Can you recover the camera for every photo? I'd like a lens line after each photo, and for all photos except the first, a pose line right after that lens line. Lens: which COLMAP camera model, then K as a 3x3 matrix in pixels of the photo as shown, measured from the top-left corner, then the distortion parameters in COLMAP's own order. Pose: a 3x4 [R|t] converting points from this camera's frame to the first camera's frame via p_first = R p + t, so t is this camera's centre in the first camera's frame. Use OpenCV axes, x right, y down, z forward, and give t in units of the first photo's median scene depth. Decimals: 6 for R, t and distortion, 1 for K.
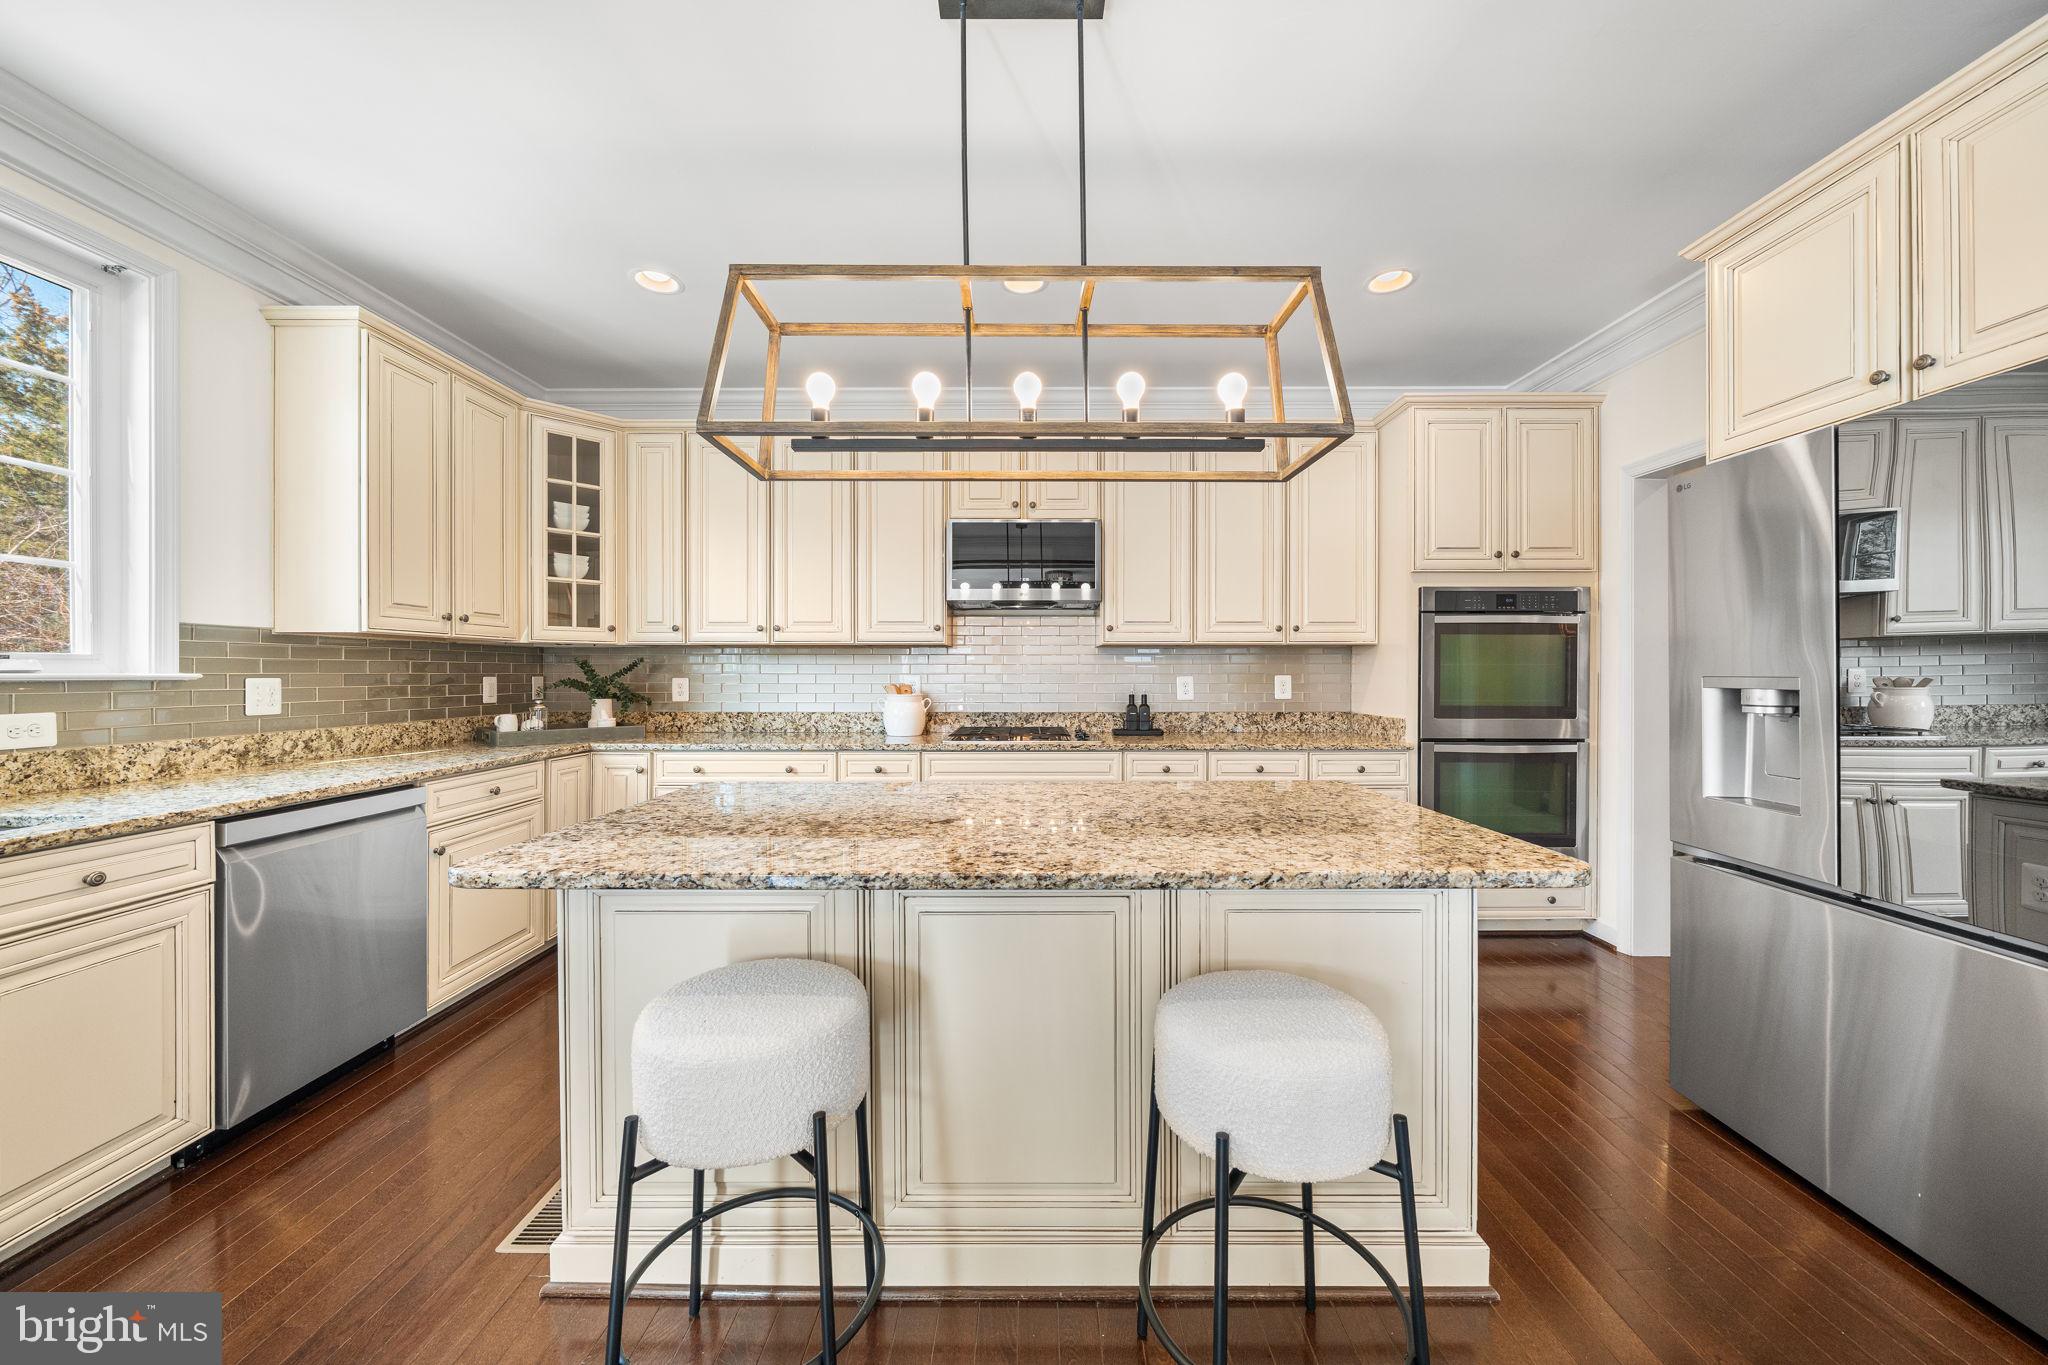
lens RADIAL K [[723.9, 0, 1017.5], [0, 723.9, 673.9], [0, 0, 1]] dist [-0.003086, -0.000548]
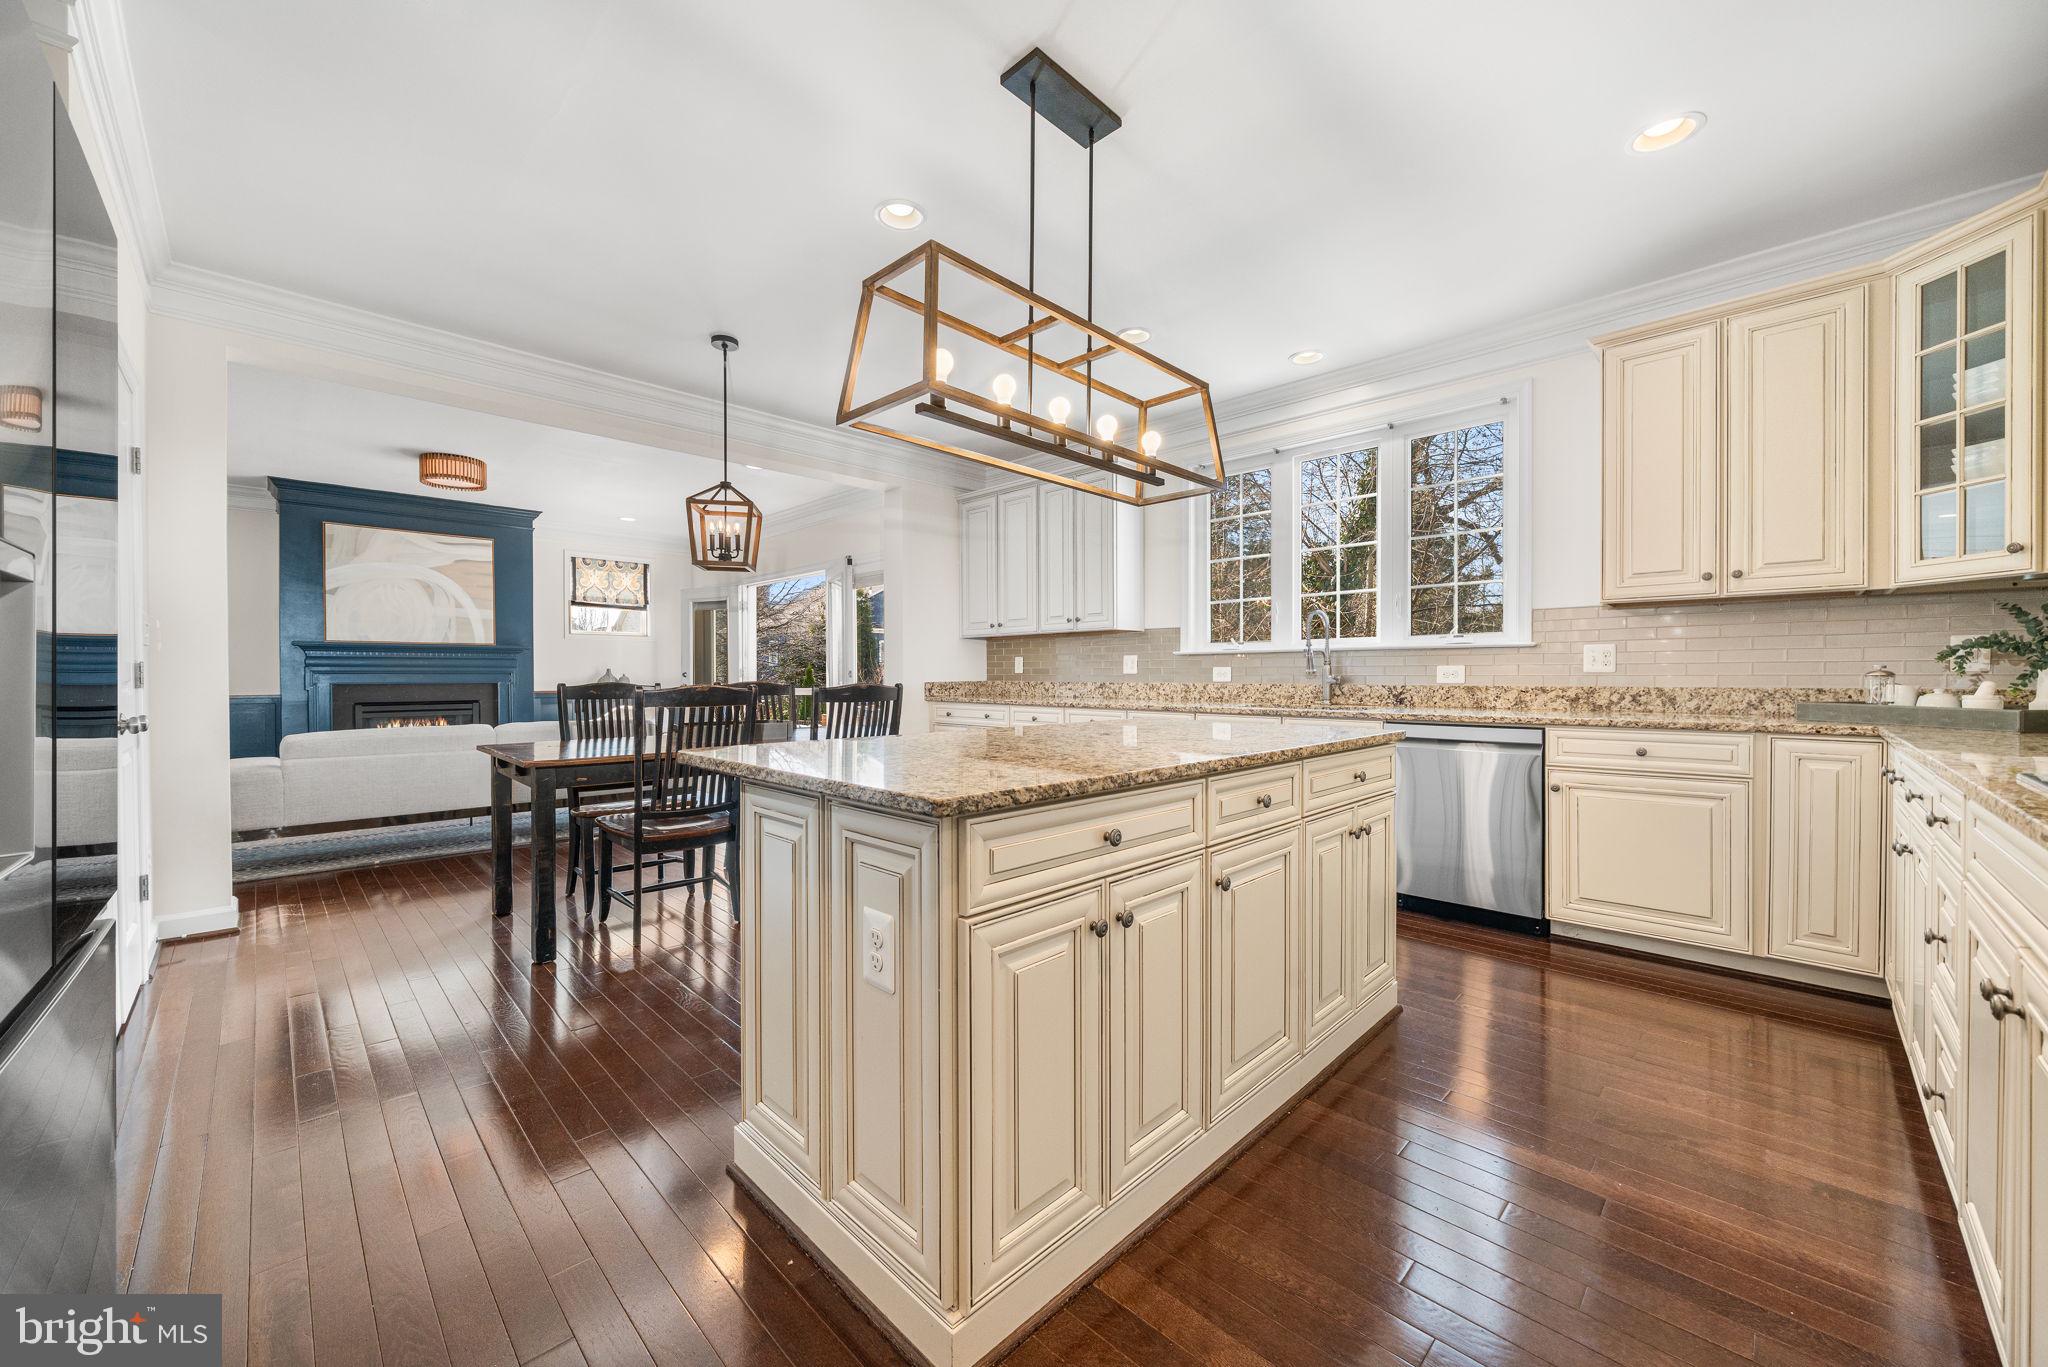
lens RADIAL K [[769.6, 0, 1014.4], [0, 769.6, 680.7], [0, 0, 1]] dist [-0.004027, -0.000068]
pose [[-0.704849, 0.007923, -0.709313, 0.488024], [0.002242, 0.999958, 0.008942, 0.040690], [0.709354, 0.004712, -0.704837, 0.873233]]
